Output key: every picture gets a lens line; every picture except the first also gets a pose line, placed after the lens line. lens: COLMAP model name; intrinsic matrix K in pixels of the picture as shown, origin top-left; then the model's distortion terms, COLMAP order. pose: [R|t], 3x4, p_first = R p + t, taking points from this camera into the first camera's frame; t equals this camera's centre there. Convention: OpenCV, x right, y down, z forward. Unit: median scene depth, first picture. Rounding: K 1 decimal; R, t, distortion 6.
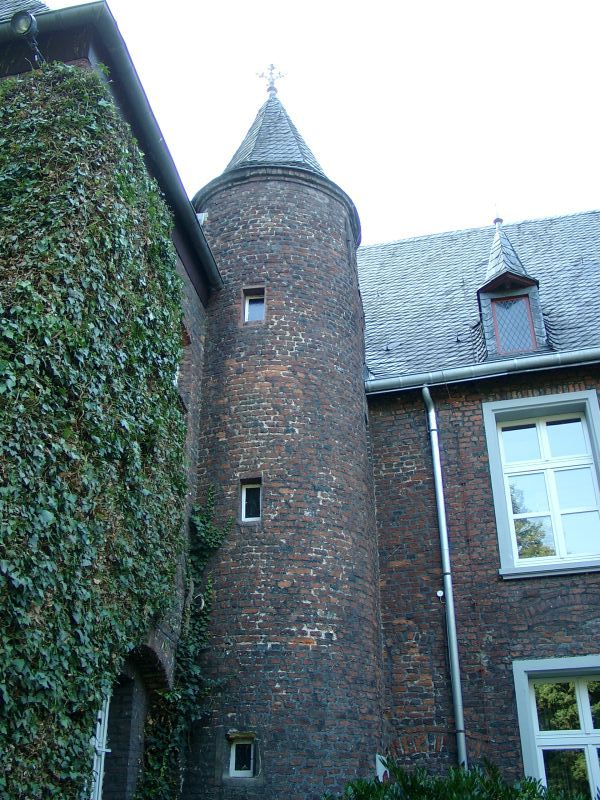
lens RADIAL K [[821.1, 0, 300.0], [0, 821.1, 400.0], [0, 0, 1]] dist [-0.162808, 0.174253]
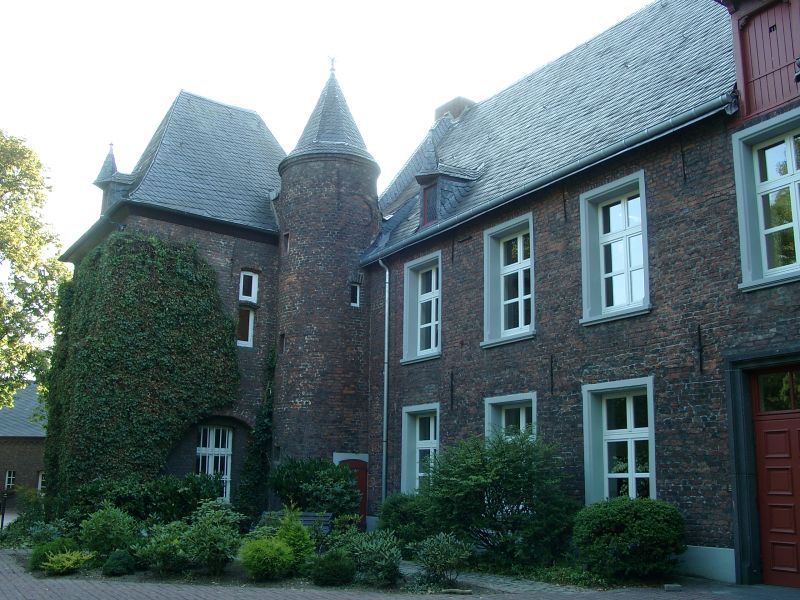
lens RADIAL K [[821.1, 0, 397.0], [0, 821.1, 310.2], [0, 0, 1]] dist [-0.162808, 0.174253]
pose [[0.735425, -0.120167, -0.666866, 1.621325], [0.297810, 0.941324, 0.158803, -0.220657], [0.608654, -0.315387, 0.728060, -0.394385]]
